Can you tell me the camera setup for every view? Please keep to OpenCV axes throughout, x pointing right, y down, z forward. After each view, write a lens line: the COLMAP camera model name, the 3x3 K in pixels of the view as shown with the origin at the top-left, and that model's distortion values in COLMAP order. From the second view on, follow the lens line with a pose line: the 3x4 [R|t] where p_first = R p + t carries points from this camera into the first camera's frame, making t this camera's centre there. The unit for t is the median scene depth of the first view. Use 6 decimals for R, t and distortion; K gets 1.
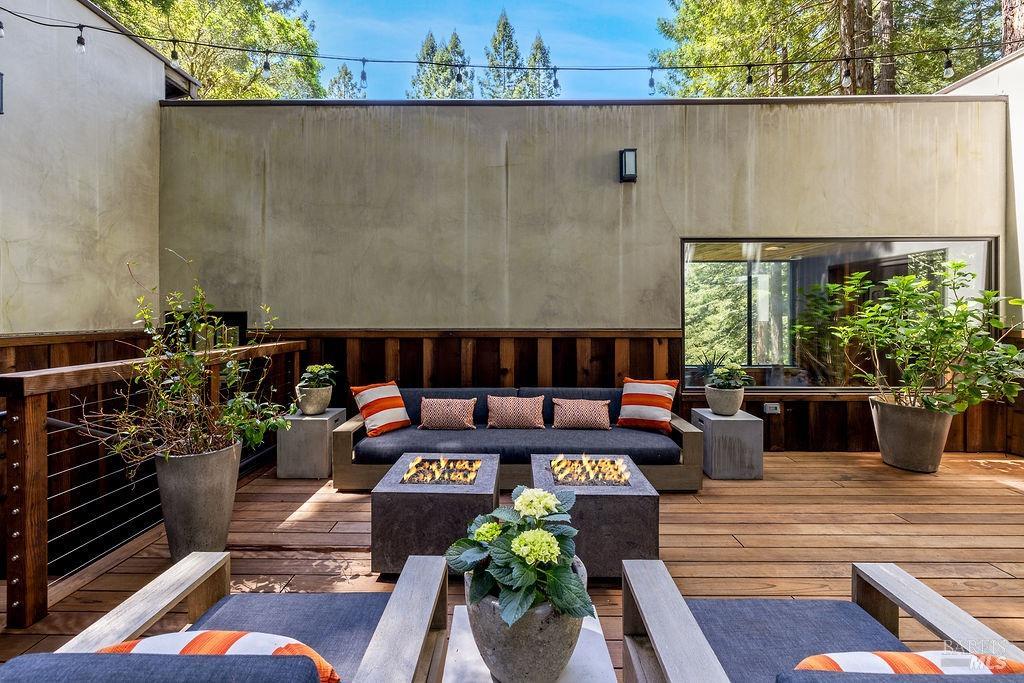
lens RADIAL K [[439.3, 0, 515.1], [0, 439.3, 313.3], [0, 0, 1]] dist [0.003778, -0.001344]
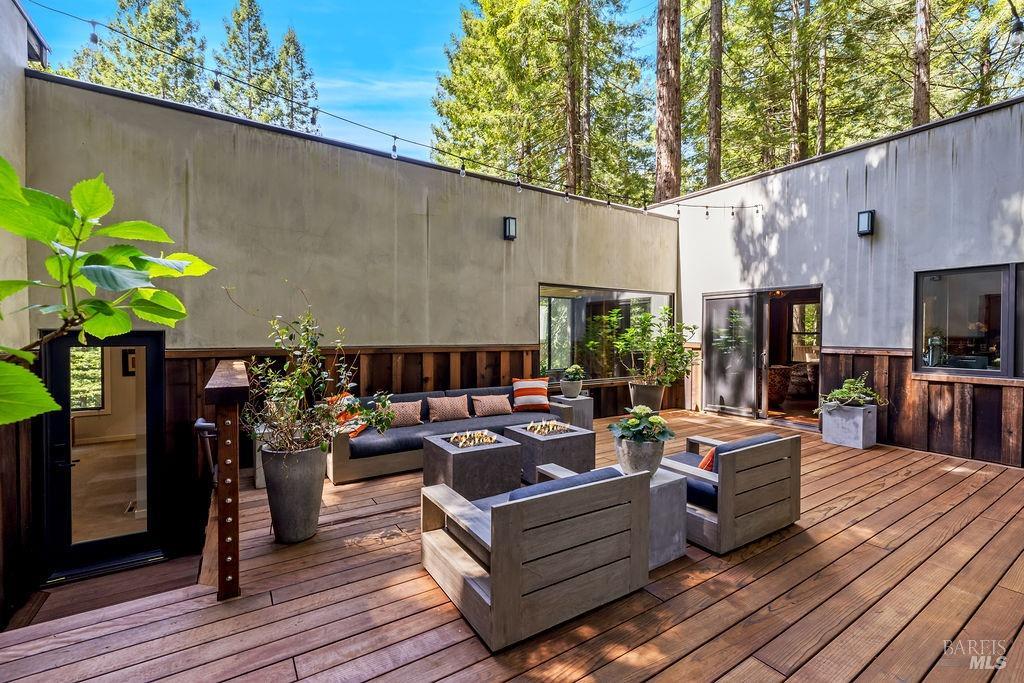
lens RADIAL K [[439.3, 0, 509.2], [0, 439.3, 340.2], [0, 0, 1]] dist [0.003778, -0.001344]
pose [[0.834645, -0.004887, 0.550766, -0.516029], [-0.005924, 0.999823, 0.017850, -0.003826], [-0.550756, -0.018161, 0.834469, -0.177208]]
